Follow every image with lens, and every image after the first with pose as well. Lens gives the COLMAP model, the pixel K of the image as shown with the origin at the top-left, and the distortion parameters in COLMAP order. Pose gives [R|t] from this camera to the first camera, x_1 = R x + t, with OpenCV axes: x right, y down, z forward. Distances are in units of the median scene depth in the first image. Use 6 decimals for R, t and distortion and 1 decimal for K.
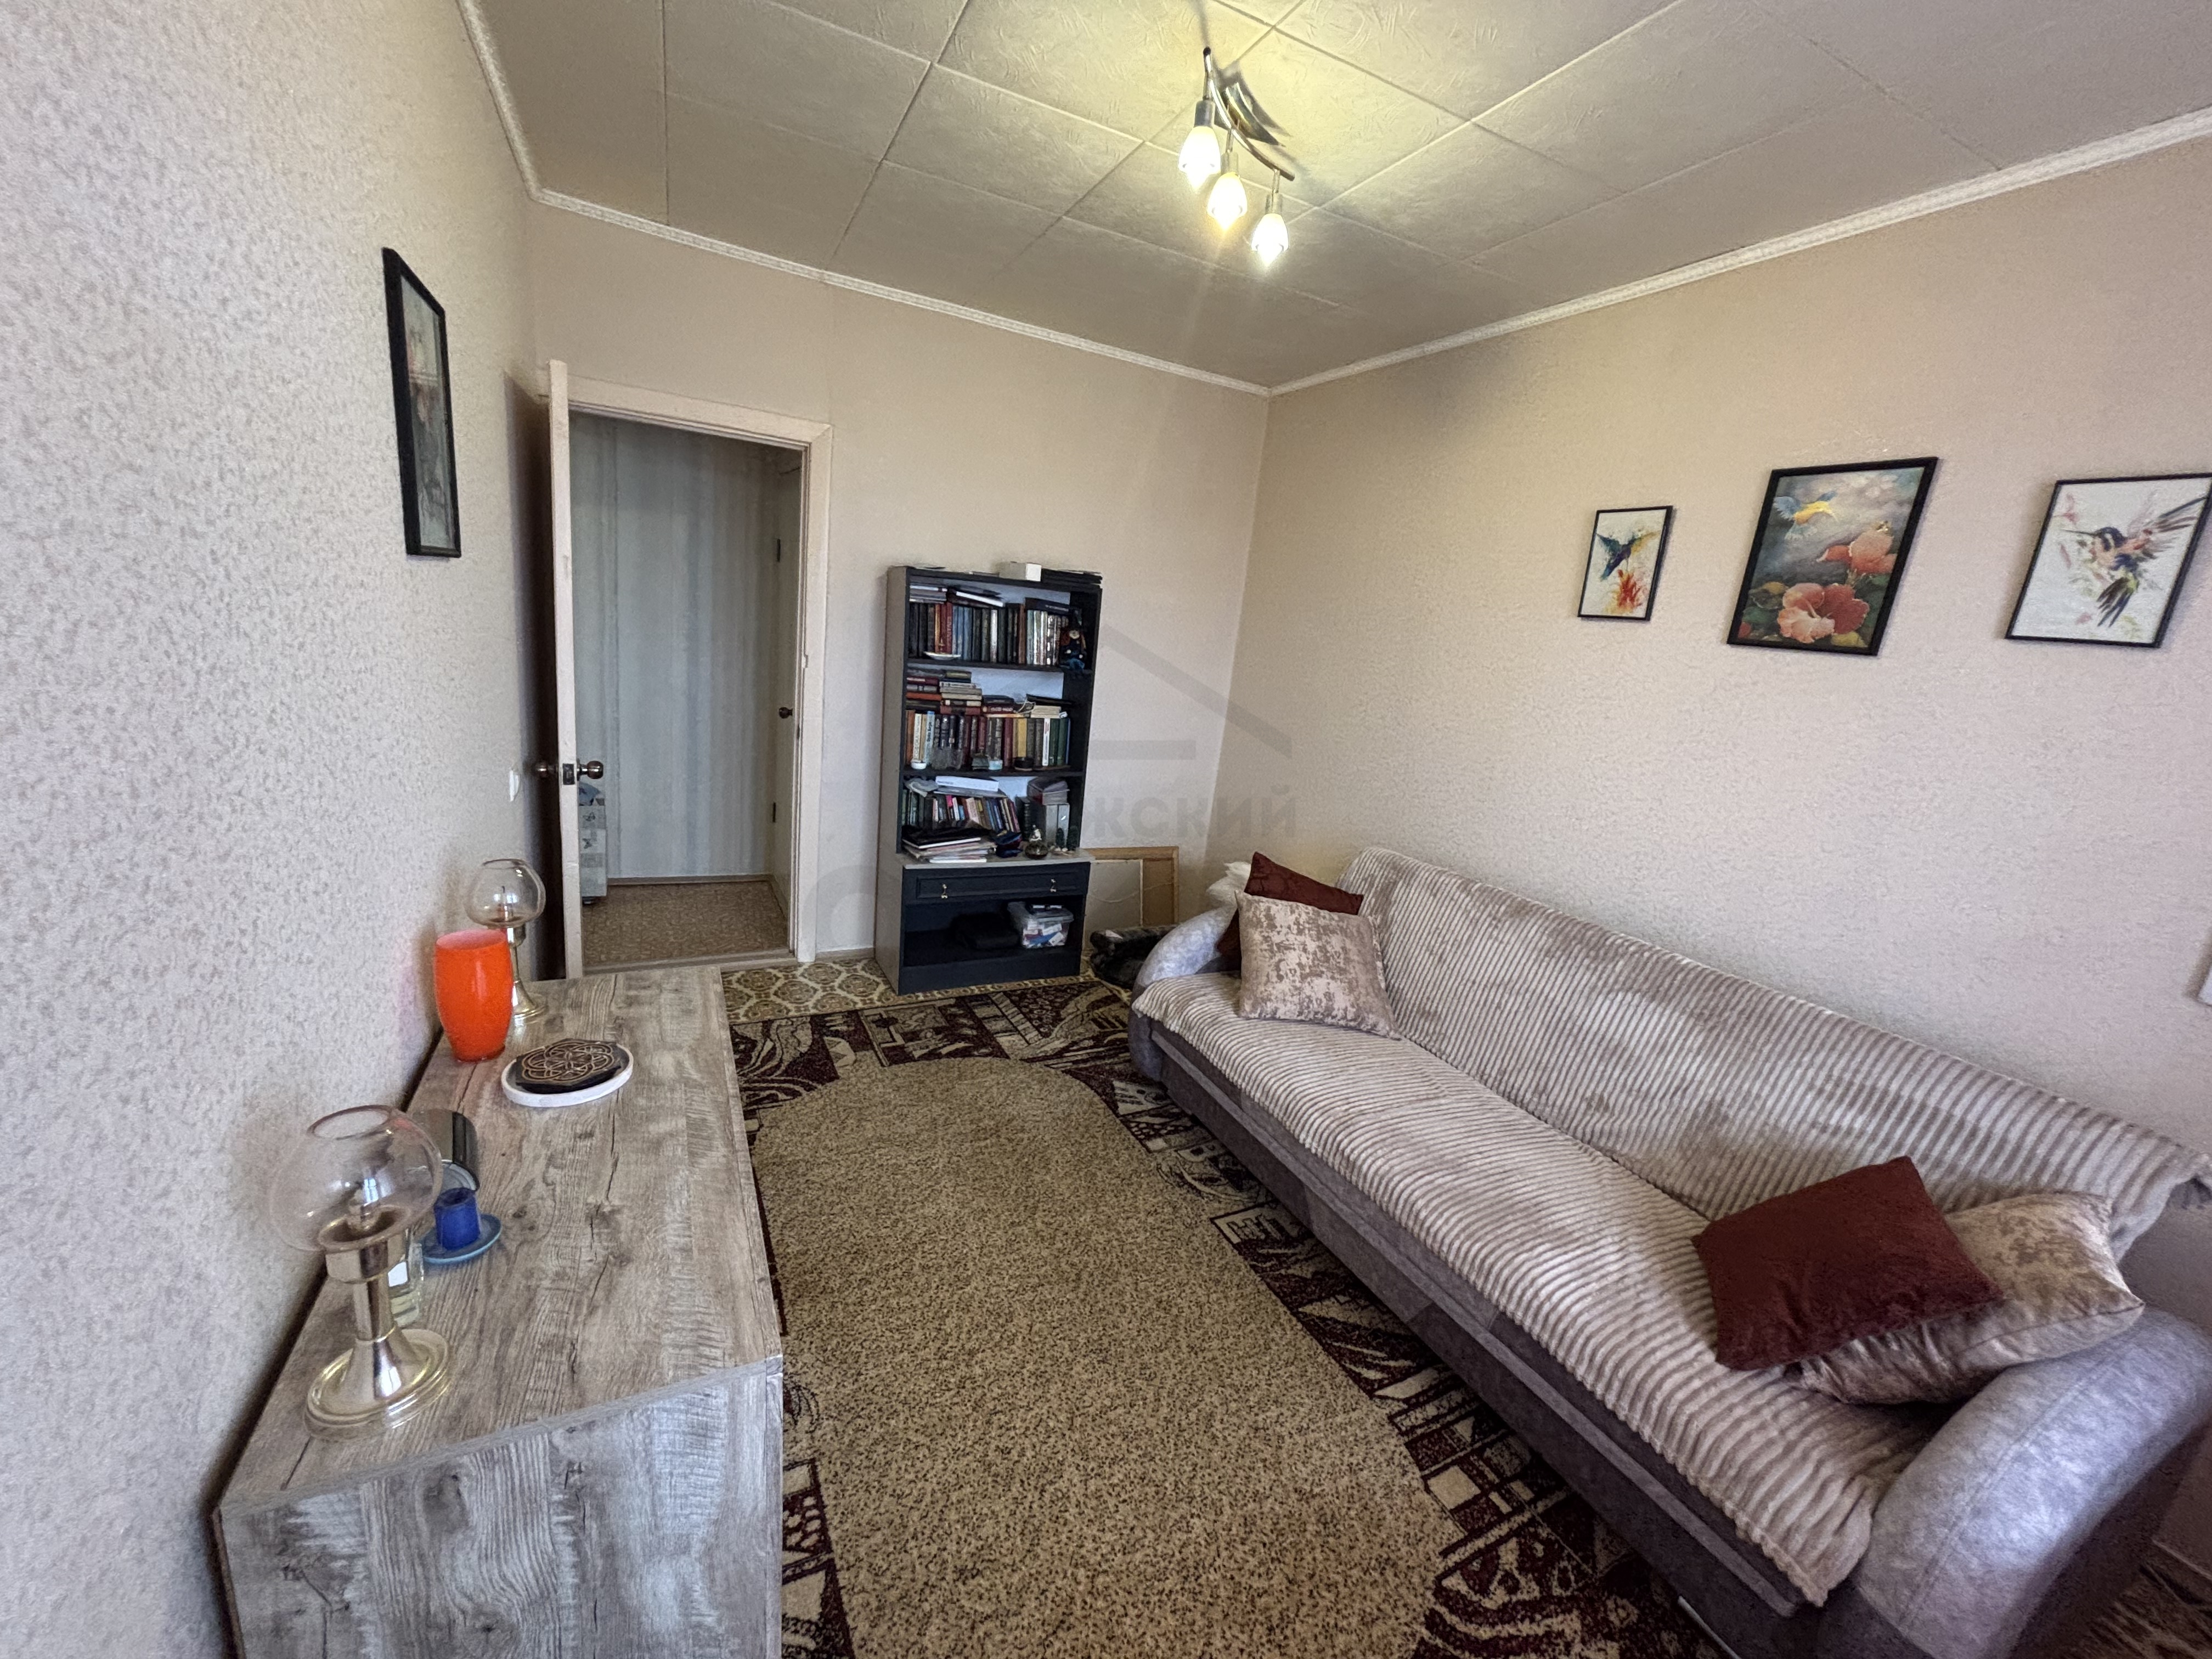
lens RADIAL K [[883.9, 0, 1107.2], [0, 883.9, 826.6], [0, 0, 1]] dist [-0.000705, 0.000531]
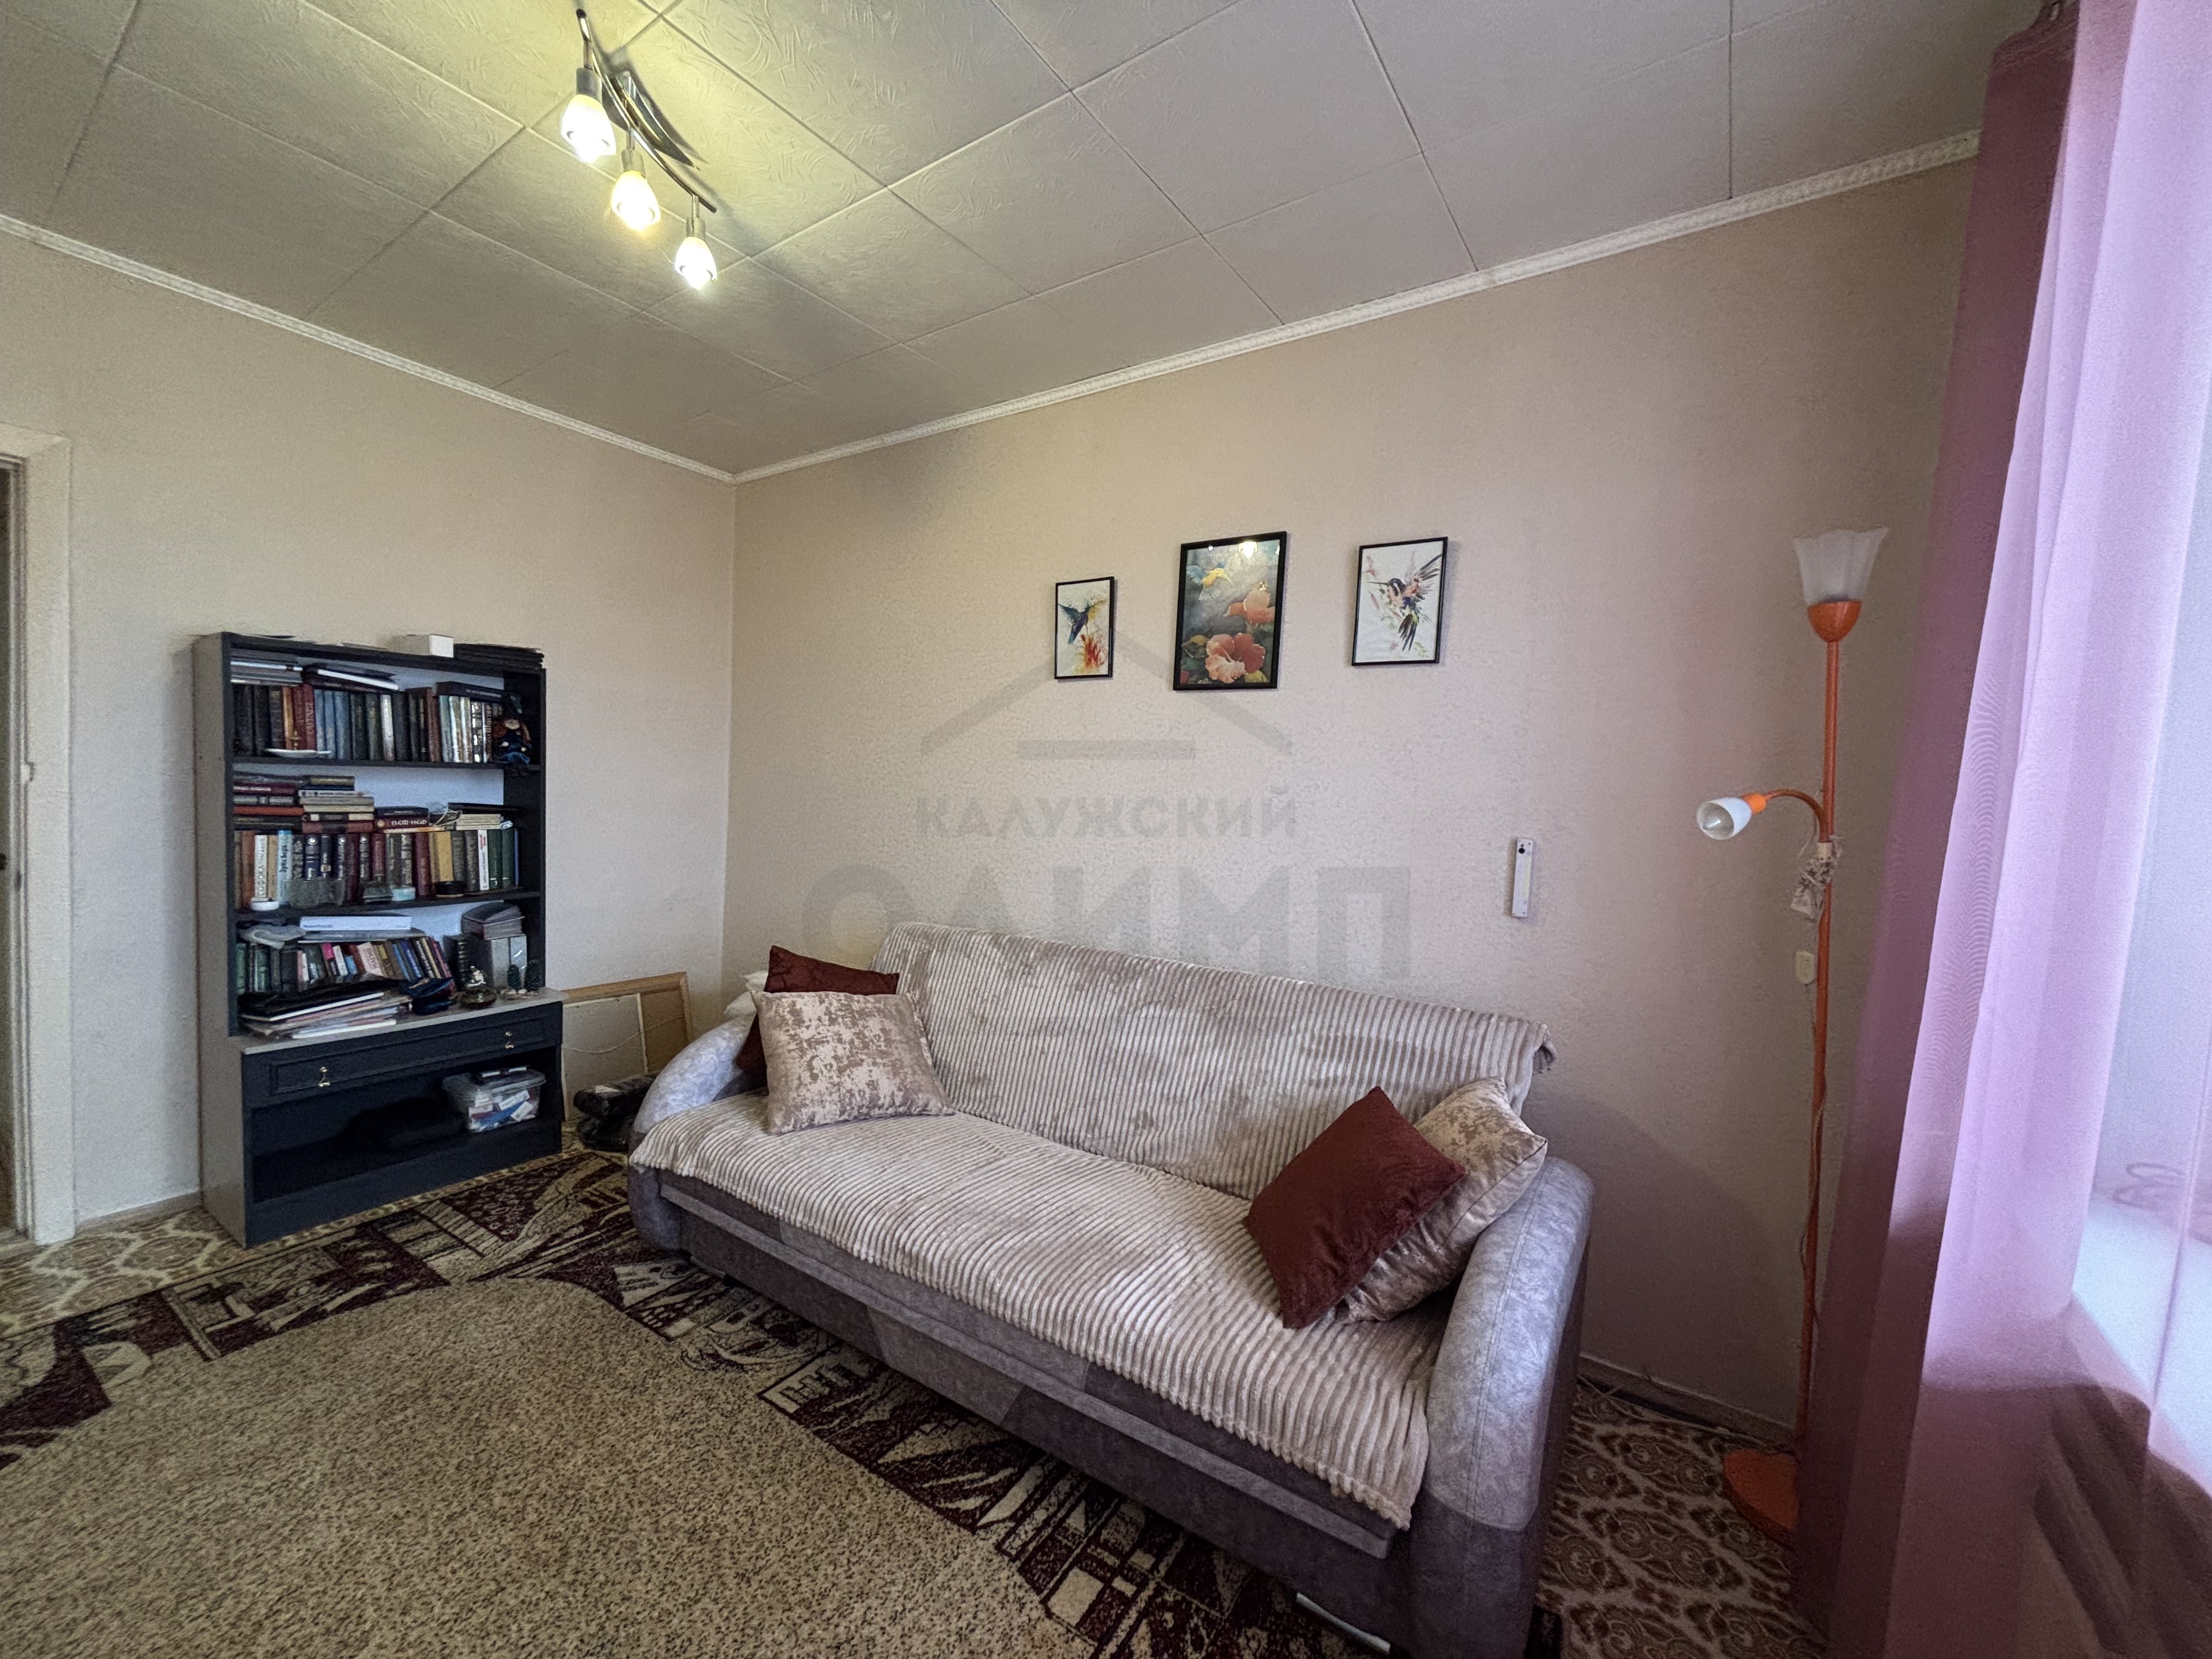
lens RADIAL K [[887.3, 0, 1092.7], [0, 887.3, 832.9], [0, 0, 1]] dist [0.006992, -0.000057]
pose [[0.871407, -0.088468, 0.482517, 0.037374], [0.158266, 0.981709, -0.105829, 0.079956], [-0.464329, 0.168586, 0.869470, 0.078028]]
